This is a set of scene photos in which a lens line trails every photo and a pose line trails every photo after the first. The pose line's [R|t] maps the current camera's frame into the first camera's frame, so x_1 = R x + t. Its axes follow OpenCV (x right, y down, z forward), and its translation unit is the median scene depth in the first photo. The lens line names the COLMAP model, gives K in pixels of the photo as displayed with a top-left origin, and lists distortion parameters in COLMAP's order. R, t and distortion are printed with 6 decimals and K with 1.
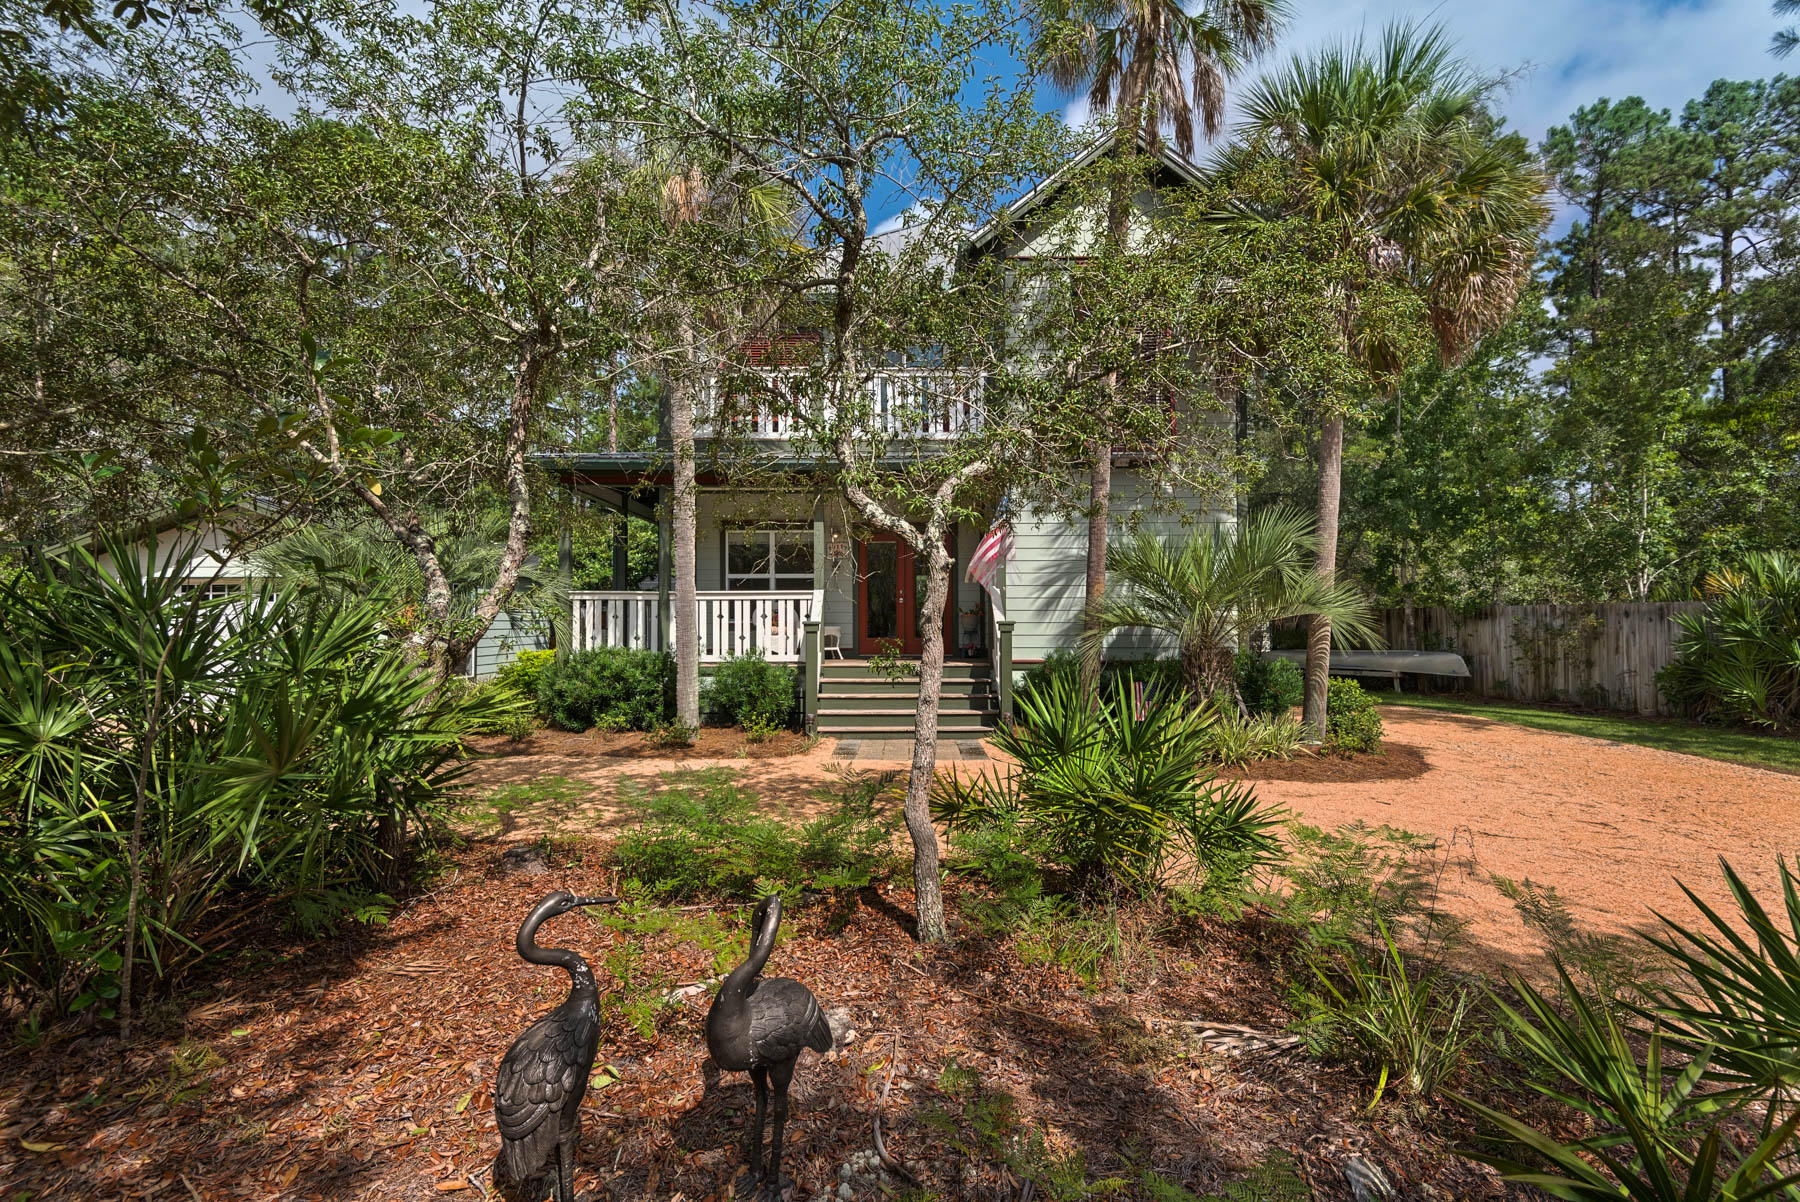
lens RADIAL K [[819.0, 0, 900.7], [0, 819.0, 606.3], [0, 0, 1]] dist [0.013244, -0.000414]
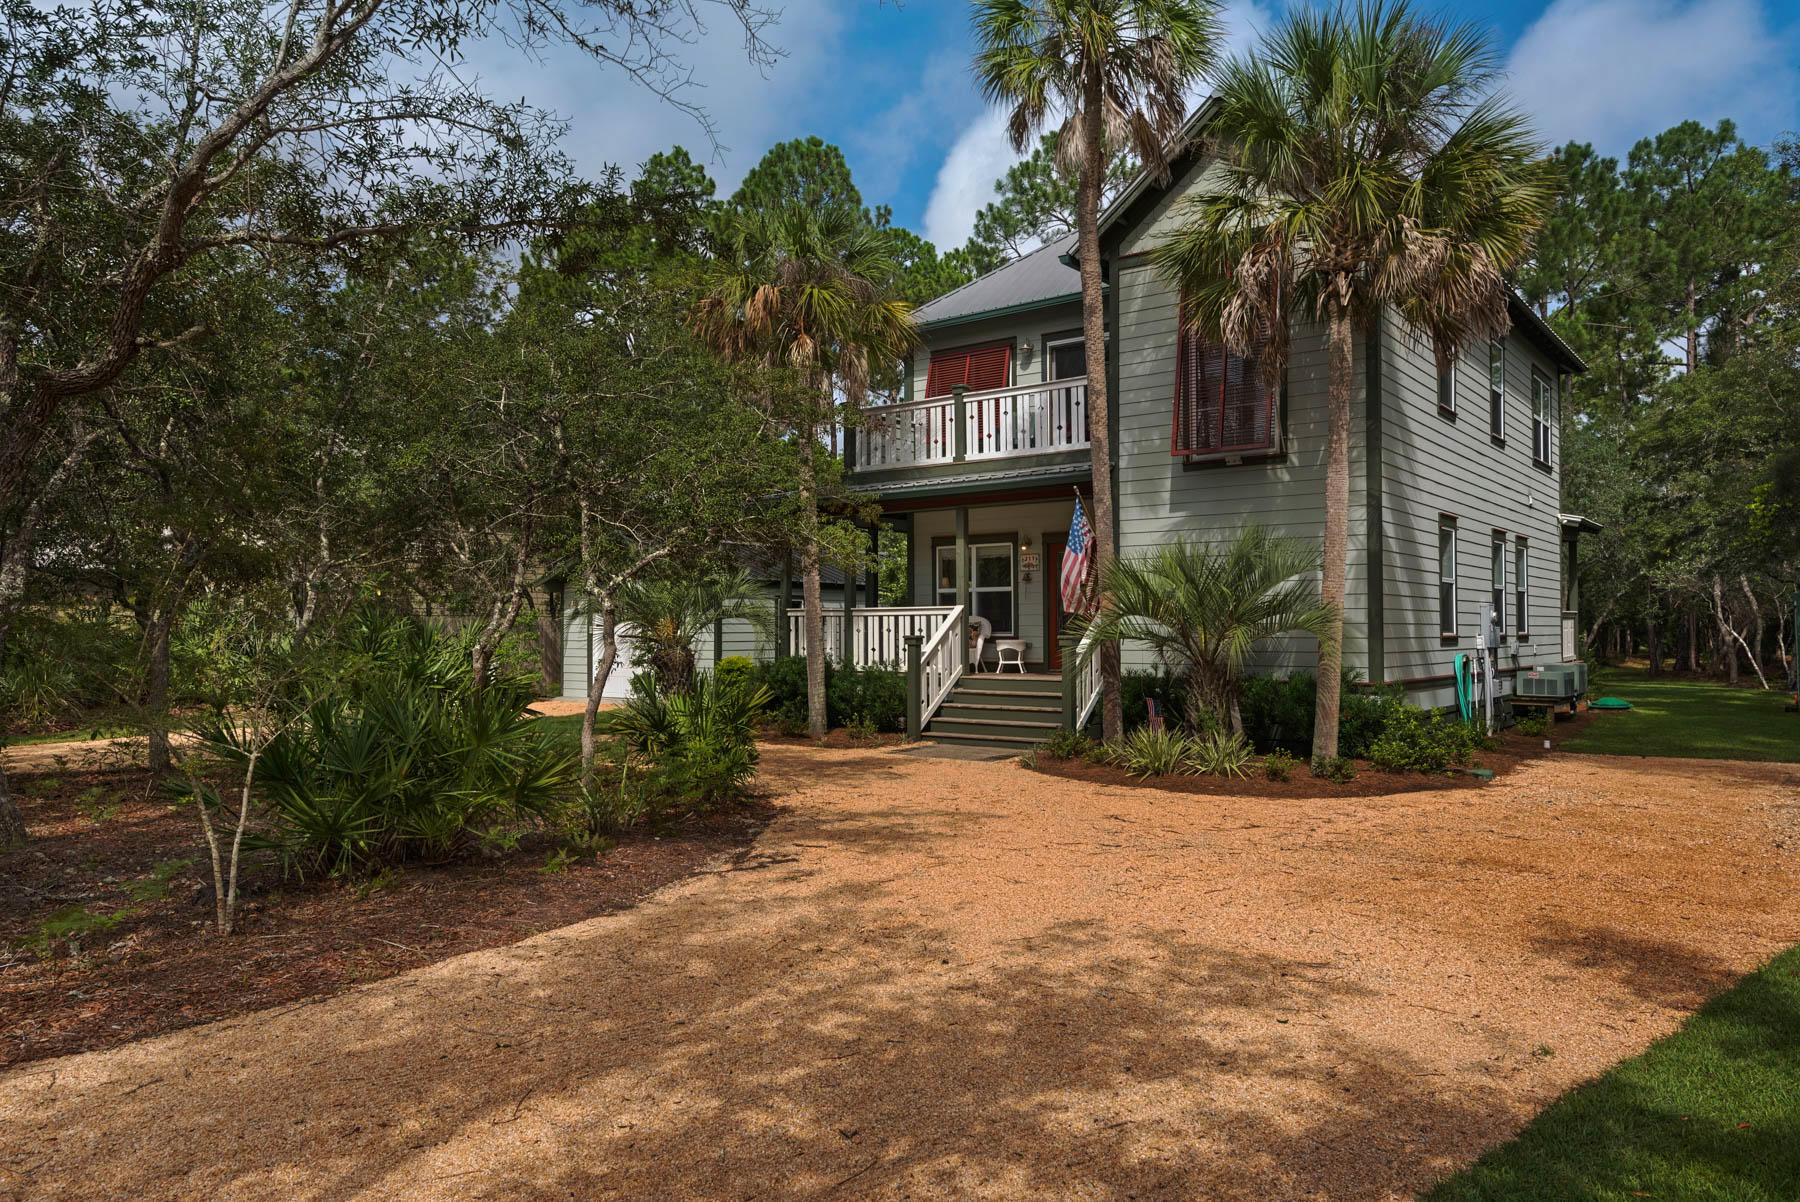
lens RADIAL K [[1222.8, 0, 900.0], [0, 1222.8, 601.0], [0, 0, 1]] dist [-0.000068, -0.000010]
pose [[0.796819, -0.018074, -0.603948, 0.775913], [0.012532, 0.999832, -0.013388, -0.004908], [0.604089, 0.003099, 0.796911, -0.291339]]
